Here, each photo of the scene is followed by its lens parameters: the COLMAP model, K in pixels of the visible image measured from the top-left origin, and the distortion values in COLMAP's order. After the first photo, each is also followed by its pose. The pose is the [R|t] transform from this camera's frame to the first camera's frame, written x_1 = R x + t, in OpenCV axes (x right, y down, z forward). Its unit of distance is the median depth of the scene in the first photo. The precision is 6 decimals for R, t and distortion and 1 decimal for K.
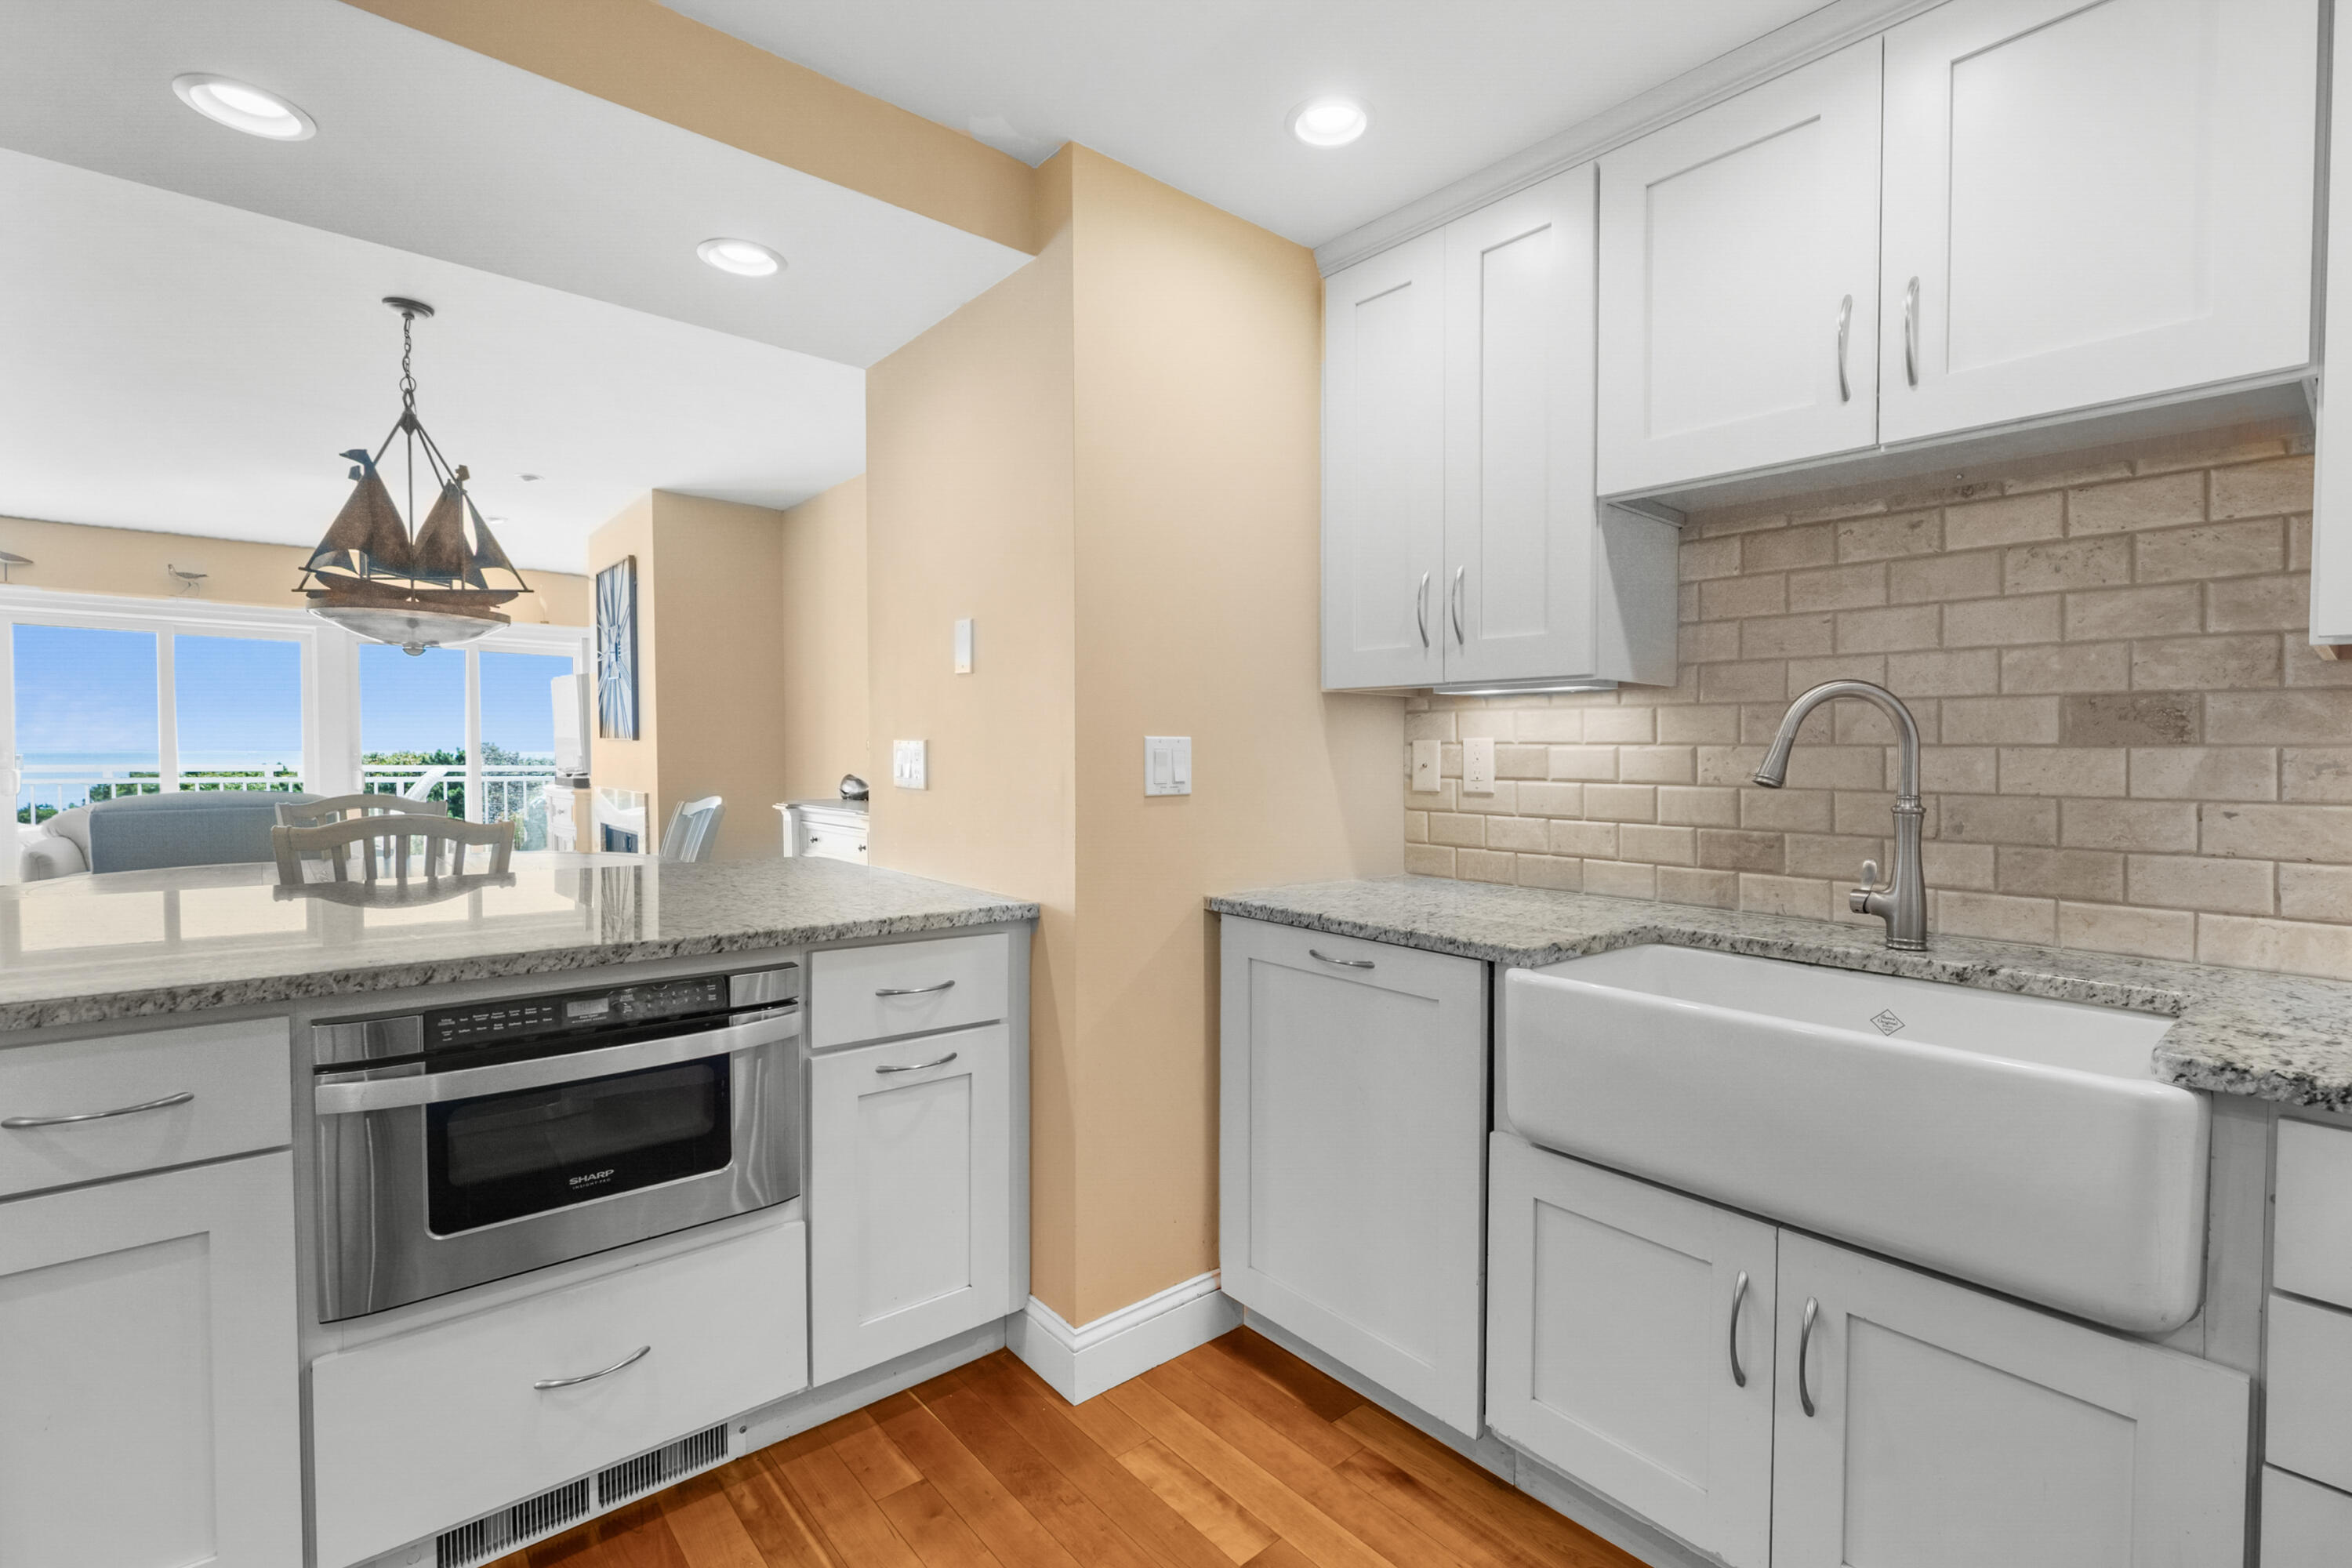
lens RADIAL K [[1063.6, 0, 1191.4], [0, 1063.6, 785.1], [0, 0, 1]] dist [-0.007267, 0.001718]
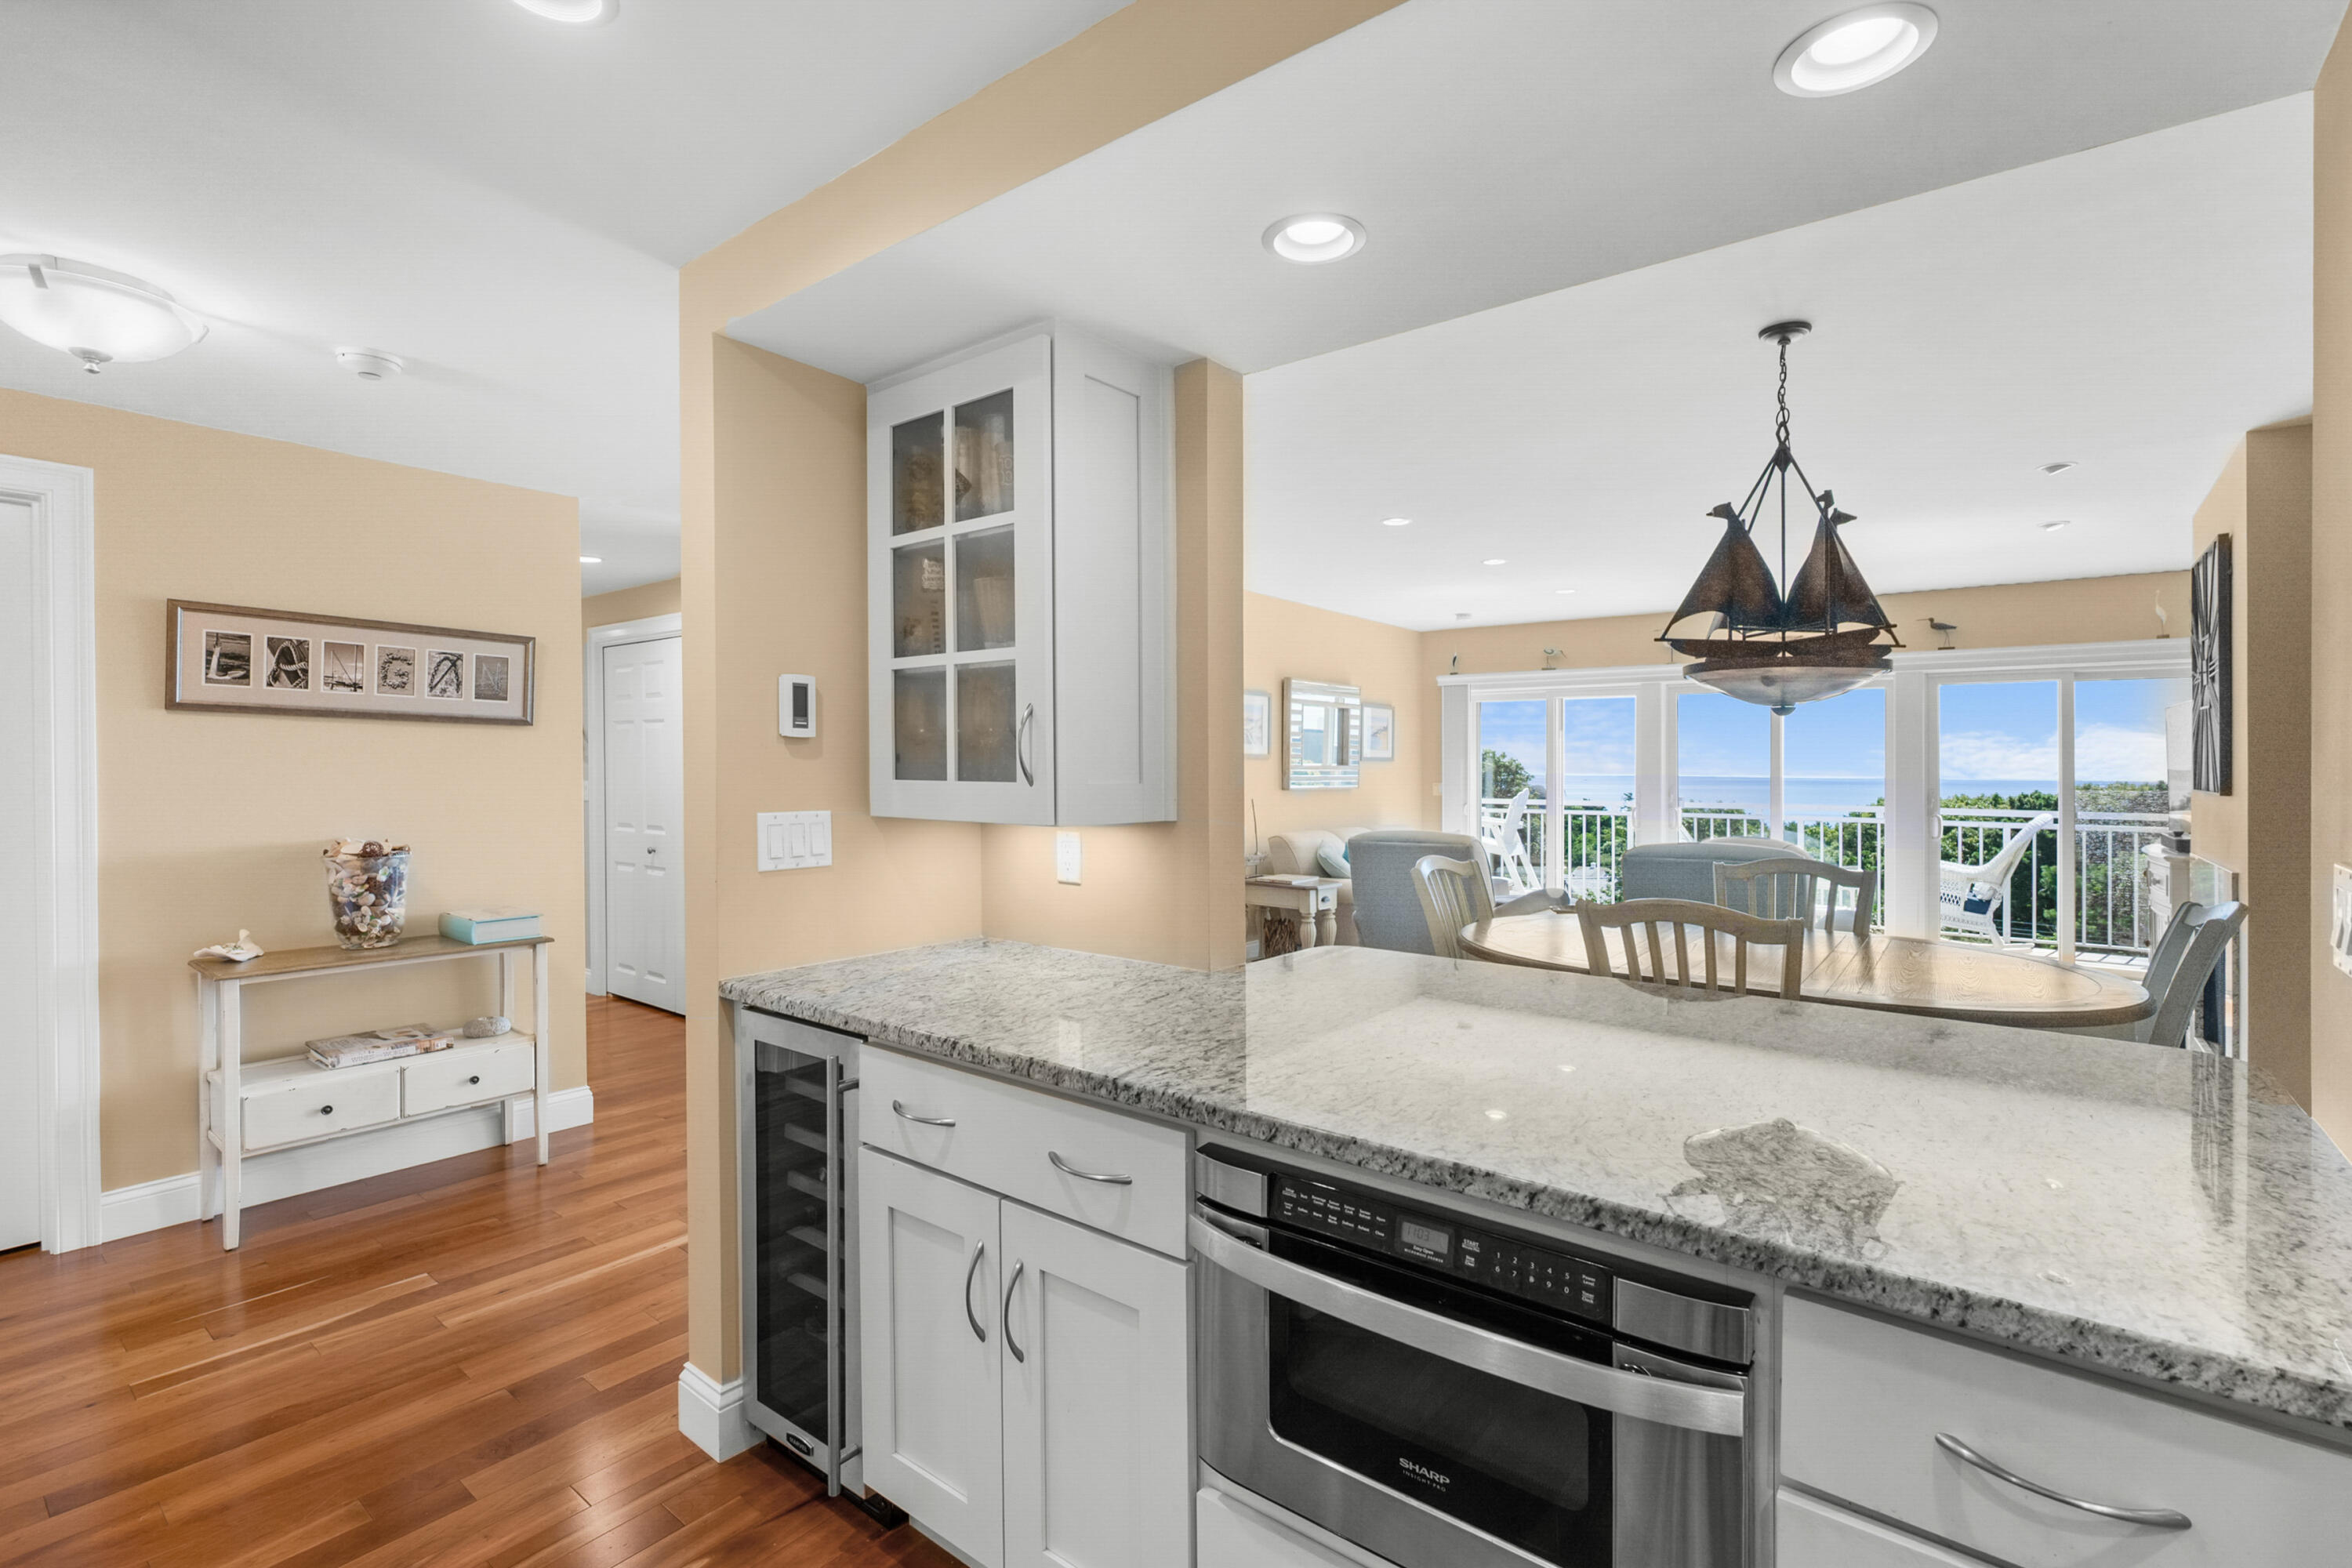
lens RADIAL K [[1063.6, 0, 1180.6], [0, 1063.6, 789.7], [0, 0, 1]] dist [-0.007267, 0.001718]
pose [[0.193848, 0.012066, -0.980957, 0.104242], [-0.034358, 0.999394, 0.005503, -0.089978], [0.980430, 0.032637, 0.194145, 0.634222]]
